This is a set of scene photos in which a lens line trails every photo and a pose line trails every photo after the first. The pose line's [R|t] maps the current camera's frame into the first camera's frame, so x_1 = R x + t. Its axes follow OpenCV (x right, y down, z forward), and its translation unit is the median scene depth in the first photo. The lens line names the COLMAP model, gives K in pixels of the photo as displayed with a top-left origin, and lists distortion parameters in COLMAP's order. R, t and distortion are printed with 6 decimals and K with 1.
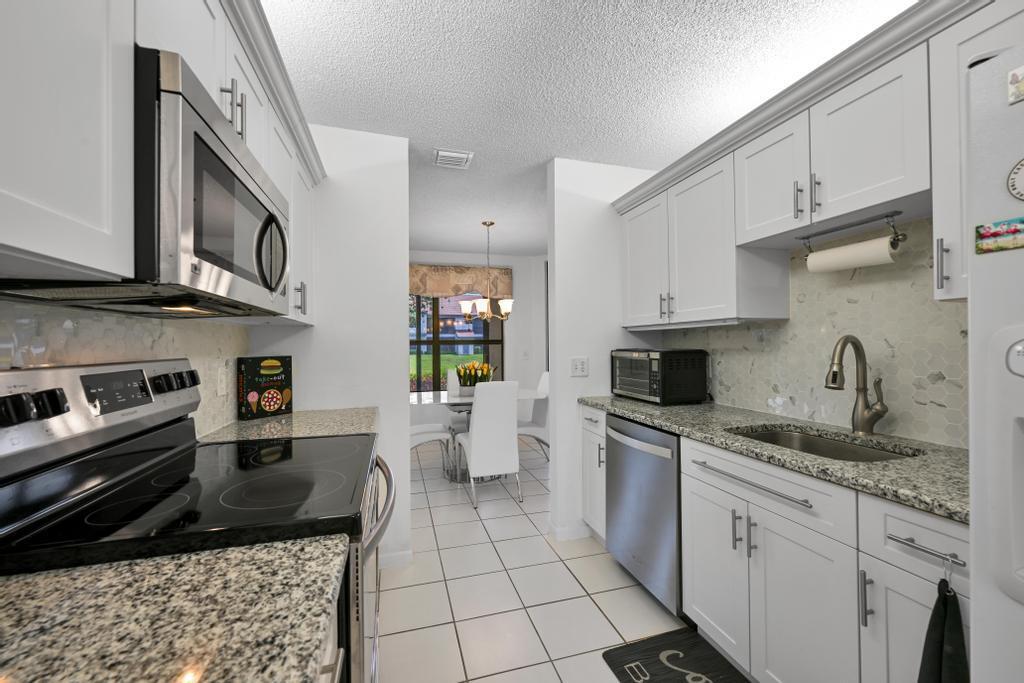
lens RADIAL K [[404.2, 0, 512.0], [0, 404.2, 341.5], [0, 0, 1]] dist [-0.000607, 0.000115]
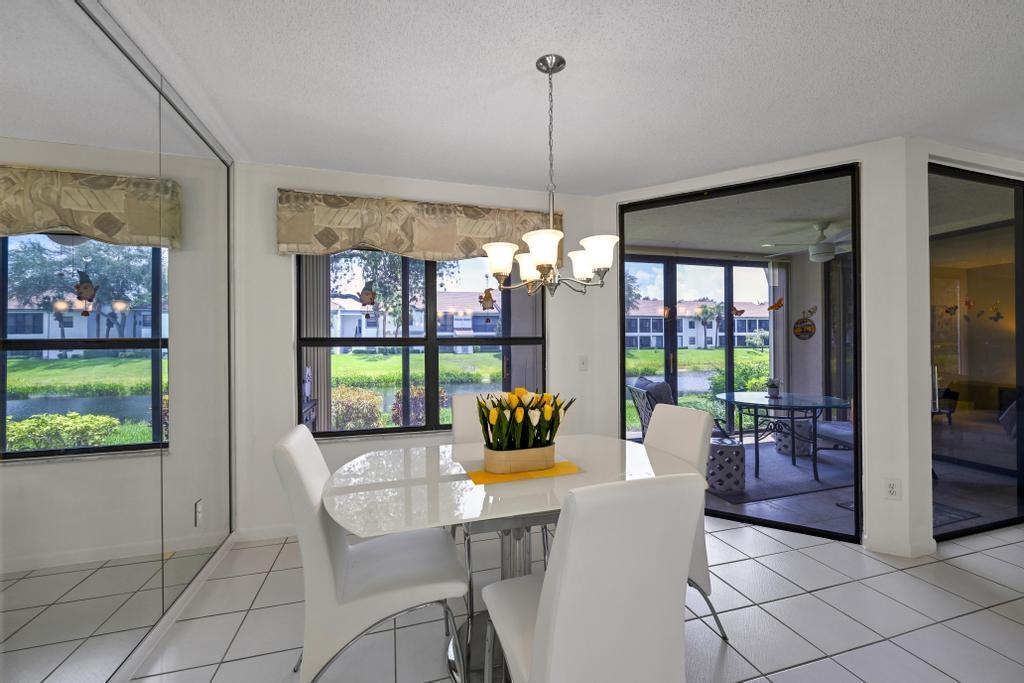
lens RADIAL K [[401.7, 0, 512.0], [0, 401.7, 341.5], [0, 0, 1]] dist [-0.001028, -0.000081]
pose [[0.999978, 0.002351, 0.006190, -0.079622], [-0.002373, 0.999991, 0.003504, 0.000549], [-0.006182, -0.003519, 0.999975, 0.447193]]
